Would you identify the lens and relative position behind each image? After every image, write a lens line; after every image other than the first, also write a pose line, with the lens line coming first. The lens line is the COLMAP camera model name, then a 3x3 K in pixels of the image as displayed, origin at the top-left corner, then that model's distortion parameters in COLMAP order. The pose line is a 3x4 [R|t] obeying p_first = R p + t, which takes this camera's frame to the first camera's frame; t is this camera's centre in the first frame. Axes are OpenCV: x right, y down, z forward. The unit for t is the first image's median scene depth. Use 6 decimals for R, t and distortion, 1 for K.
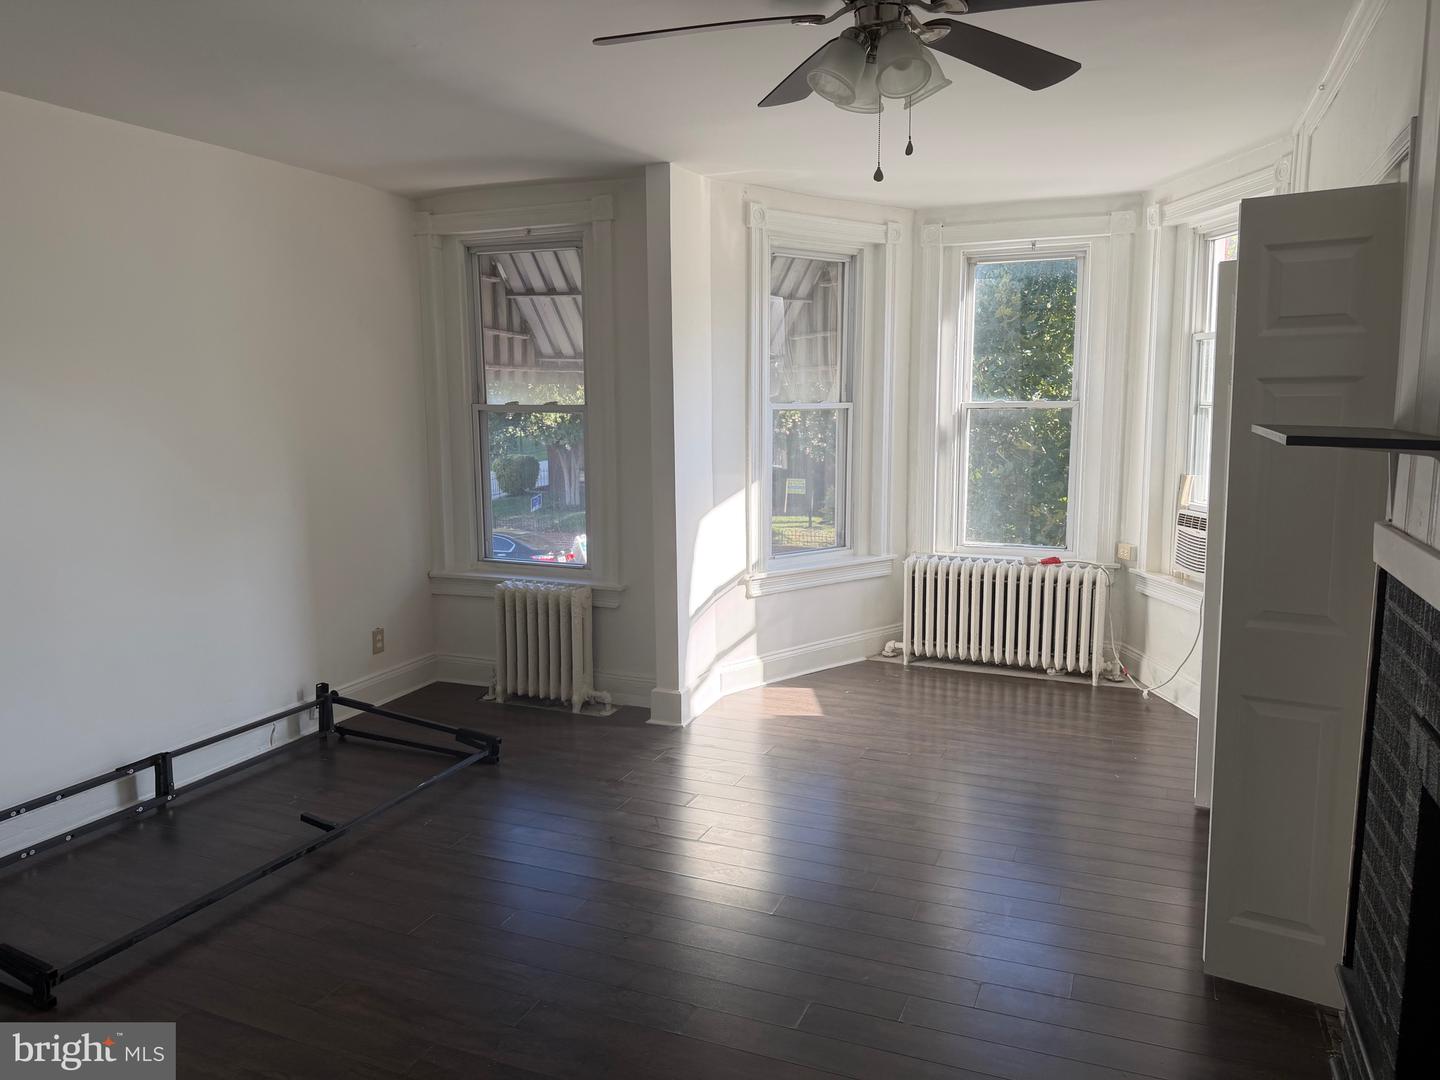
lens RADIAL K [[1027.7, 0, 720.0], [0, 1027.7, 540.0], [0, 0, 1]] dist [0.119647, -0.159044]
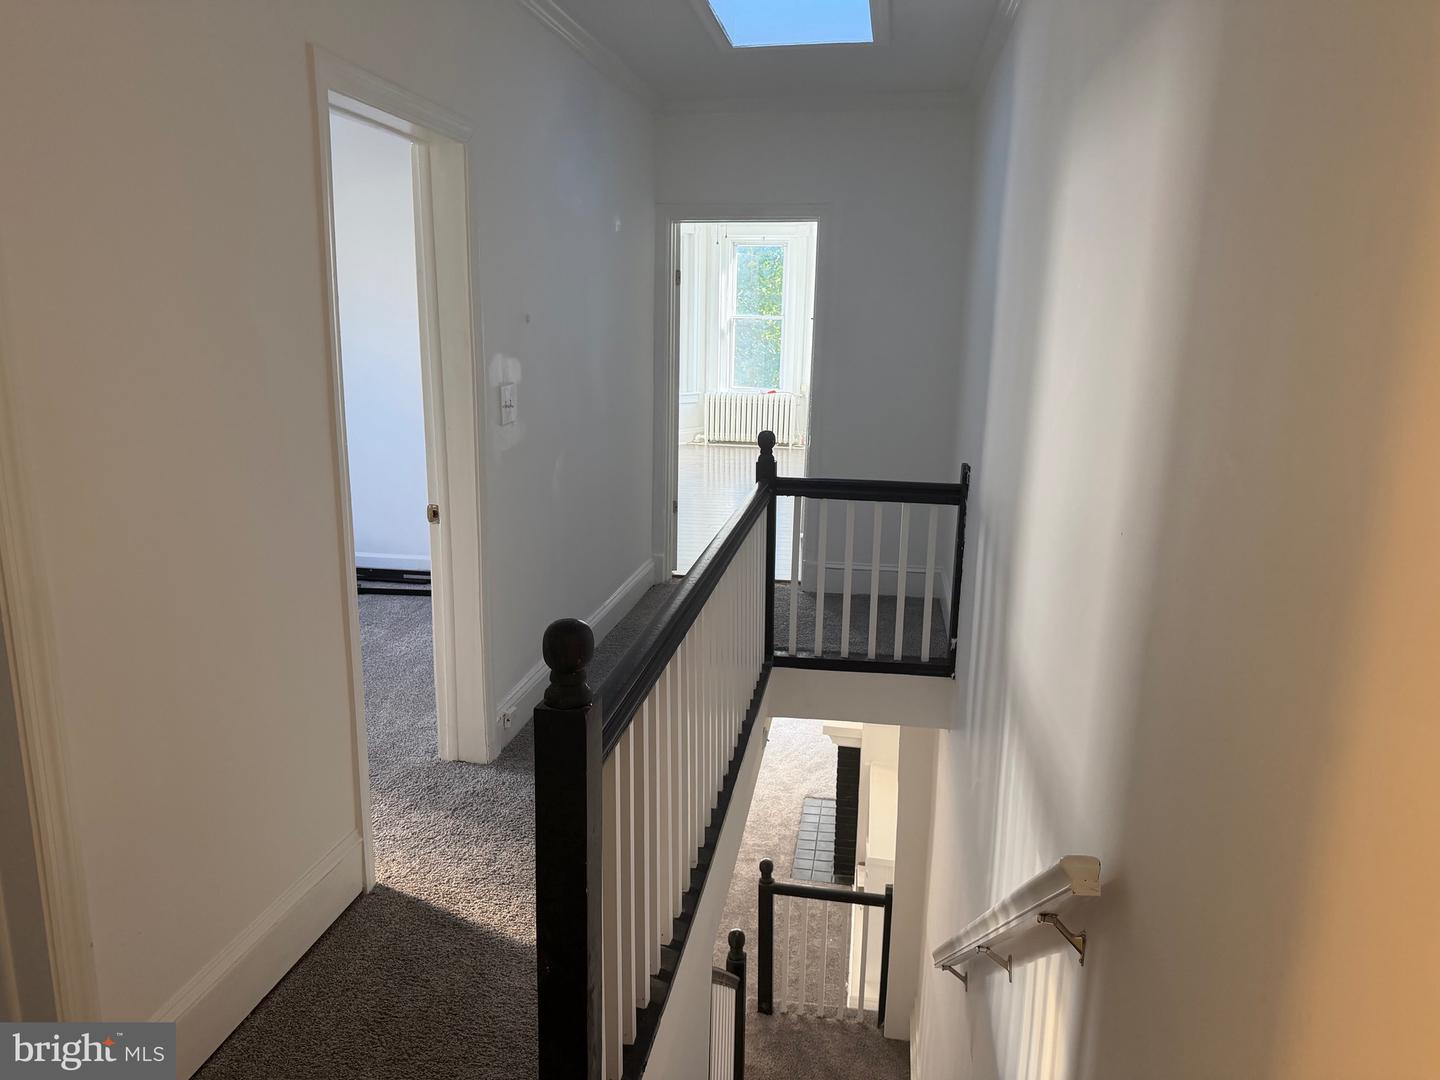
lens RADIAL K [[1027.7, 0, 720.0], [0, 1027.7, 540.0], [0, 0, 1]] dist [0.119647, -0.159044]
pose [[0.977168, -0.029057, 0.210471, -0.248967], [0.010698, 0.996077, 0.087847, 0.139678], [-0.212198, -0.083589, 0.973645, -1.101742]]
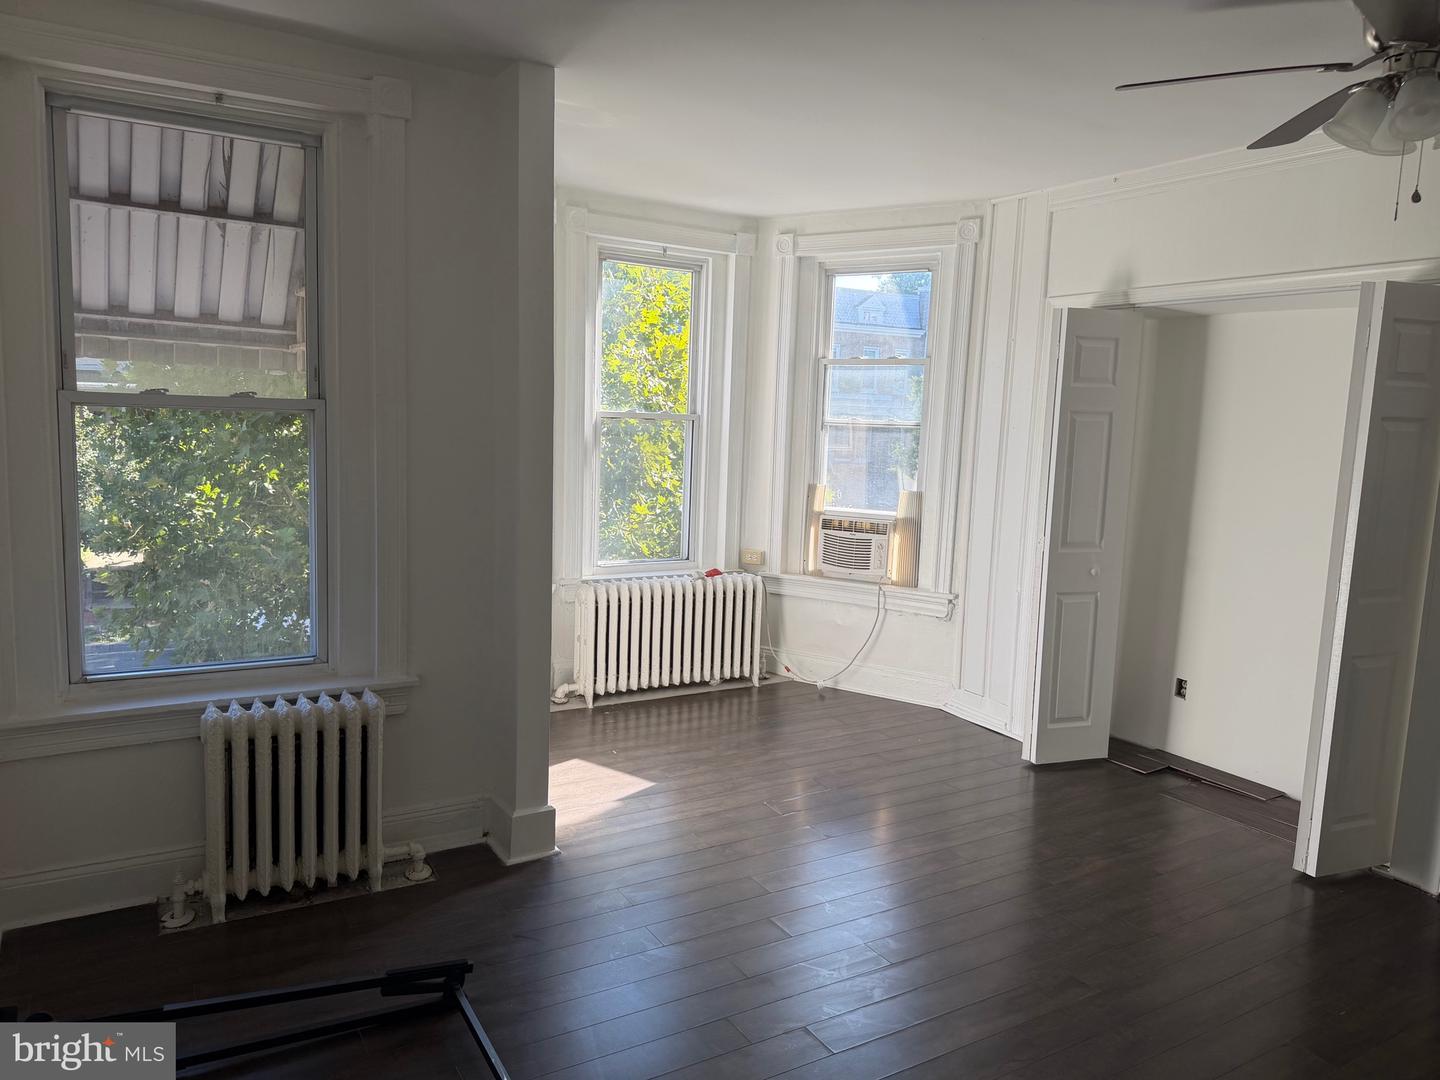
lens RADIAL K [[1027.7, 0, 720.0], [0, 1027.7, 540.0], [0, 0, 1]] dist [0.119647, -0.159044]
pose [[0.578178, -0.077308, 0.812240, -0.496641], [0.073510, 0.996388, 0.042508, -0.054756], [-0.812592, 0.035131, 0.581773, 0.428363]]
